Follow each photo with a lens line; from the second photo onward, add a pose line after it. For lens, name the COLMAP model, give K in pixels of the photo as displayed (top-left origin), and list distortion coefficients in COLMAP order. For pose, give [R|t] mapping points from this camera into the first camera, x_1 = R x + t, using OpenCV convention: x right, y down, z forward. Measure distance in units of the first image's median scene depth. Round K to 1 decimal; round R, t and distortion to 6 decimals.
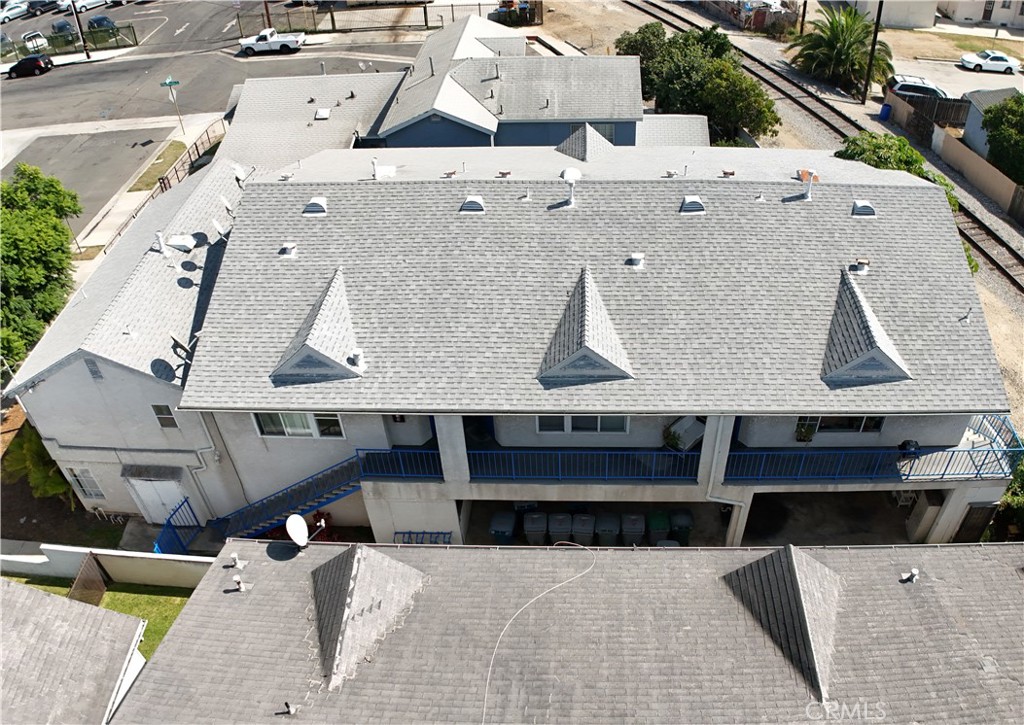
lens RADIAL K [[780.8, 0, 512.0], [0, 780.8, 362.5], [0, 0, 1]] dist [-0.146391, -0.003428]
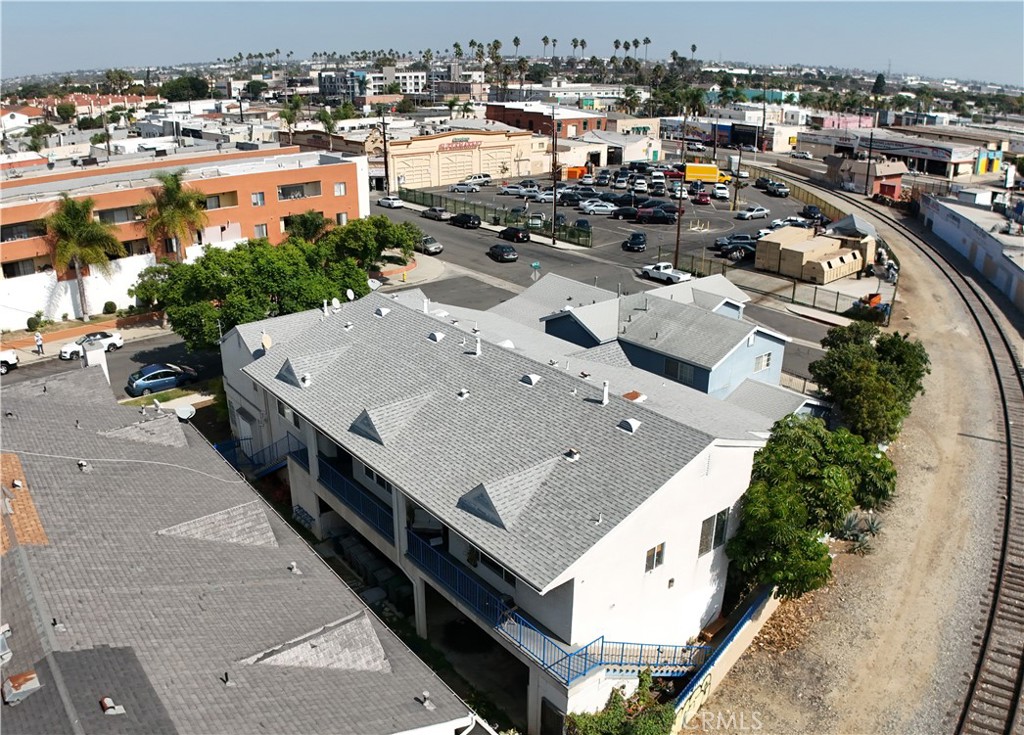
lens RADIAL K [[817.5, 0, 512.0], [0, 817.5, 367.5], [0, 0, 1]] dist [-0.103065, -0.002018]
pose [[0.666284, 0.306781, -0.679669, 0.457400], [-0.514131, 0.849174, -0.120716, -0.015492], [0.540124, 0.429870, 0.723517, -0.015691]]
